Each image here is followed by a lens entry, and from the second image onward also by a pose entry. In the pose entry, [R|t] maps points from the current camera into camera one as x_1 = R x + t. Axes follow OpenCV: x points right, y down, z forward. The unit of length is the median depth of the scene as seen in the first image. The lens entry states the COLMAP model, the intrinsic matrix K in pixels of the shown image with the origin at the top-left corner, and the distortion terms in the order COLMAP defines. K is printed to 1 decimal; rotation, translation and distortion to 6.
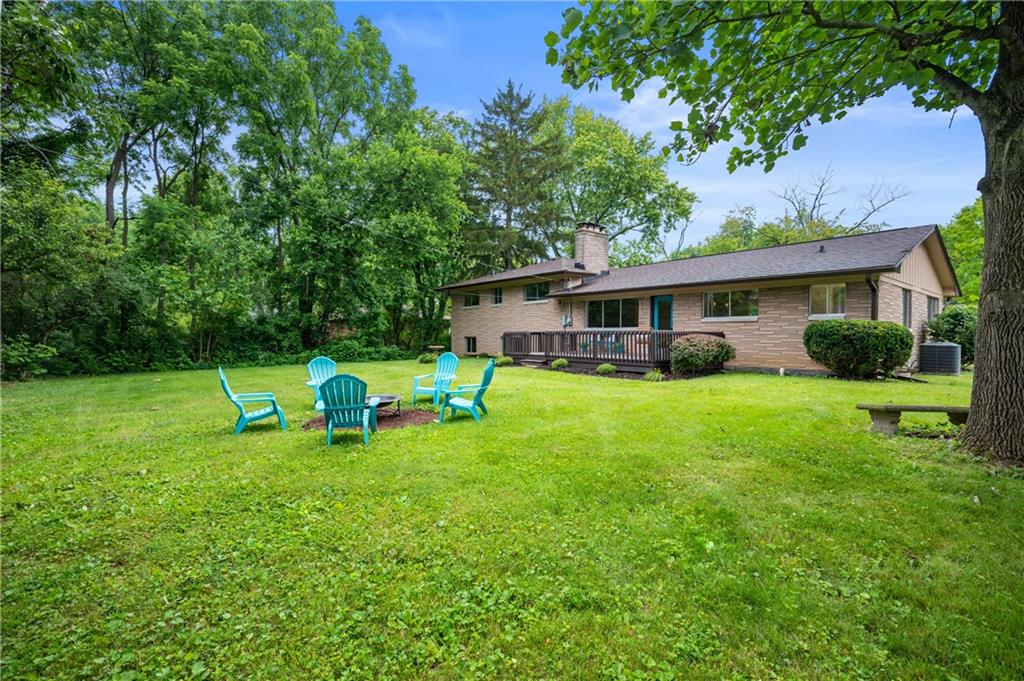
lens RADIAL K [[462.1, 0, 512.0], [0, 462.1, 340.5], [0, 0, 1]] dist [-0.000027, 0.000020]
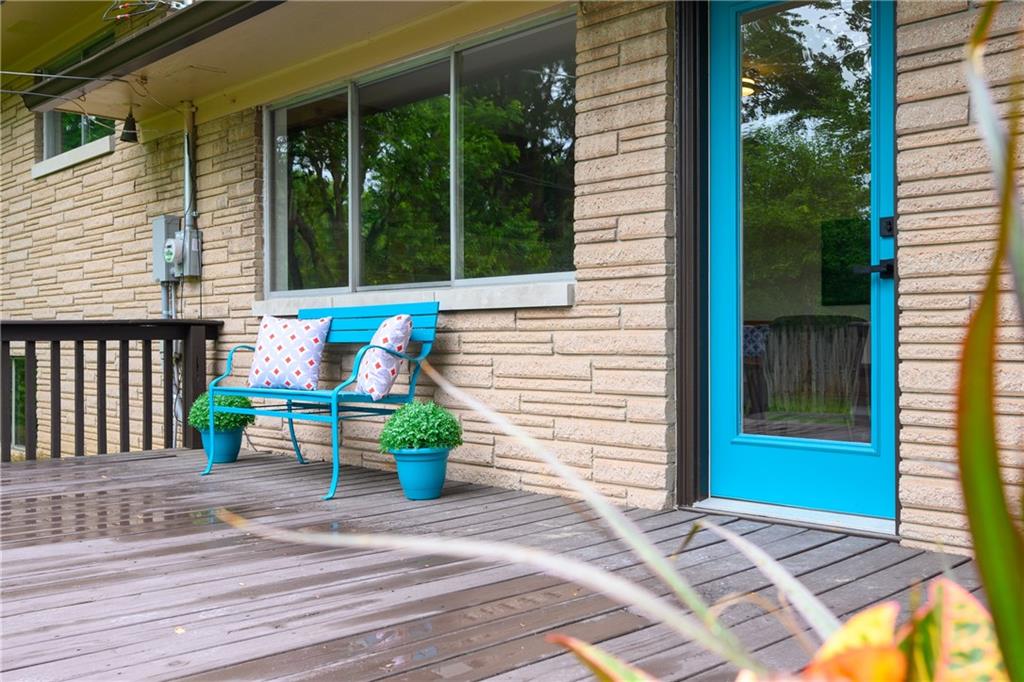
lens RADIAL K [[992.4, 0, 512.0], [0, 992.4, 341.0], [0, 0, 1]] dist [-0.000944, -0.000111]
pose [[0.998013, -0.005690, 0.062750, 0.200122], [0.006529, 0.999892, -0.013178, -0.006617], [-0.062668, 0.013561, 0.997942, 0.625187]]
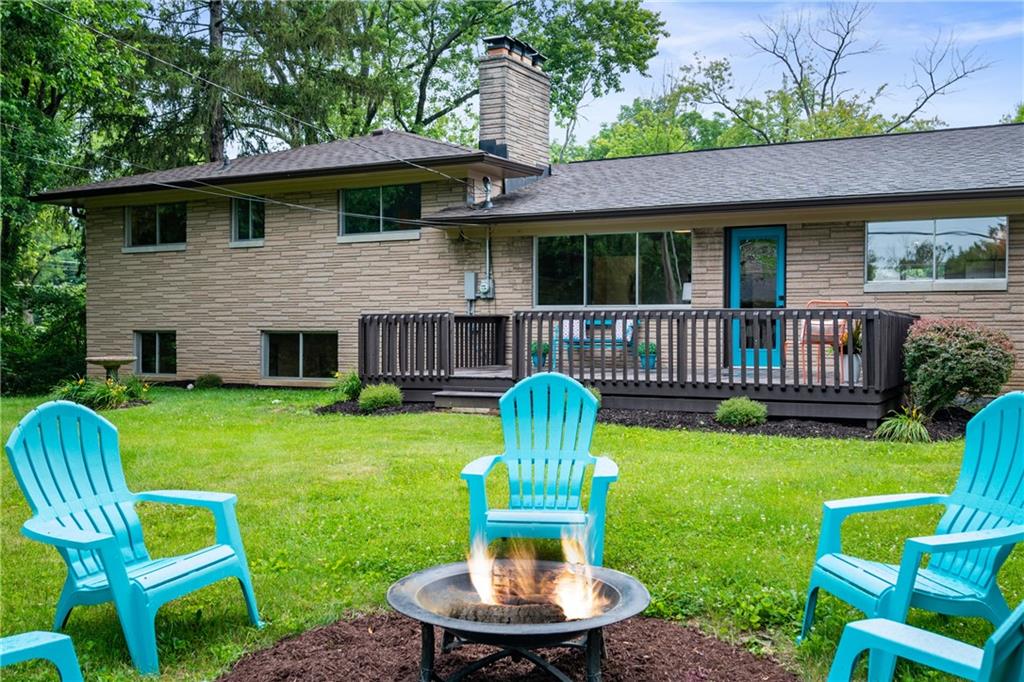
lens RADIAL K [[1004.7, 0, 512.0], [0, 1004.7, 341.0], [0, 0, 1]] dist [0.004649, -0.002043]
pose [[0.920623, -0.004630, 0.390426, -0.171689], [0.005418, 0.999985, -0.000918, 0.002892], [-0.390416, 0.002960, 0.920634, 0.212835]]
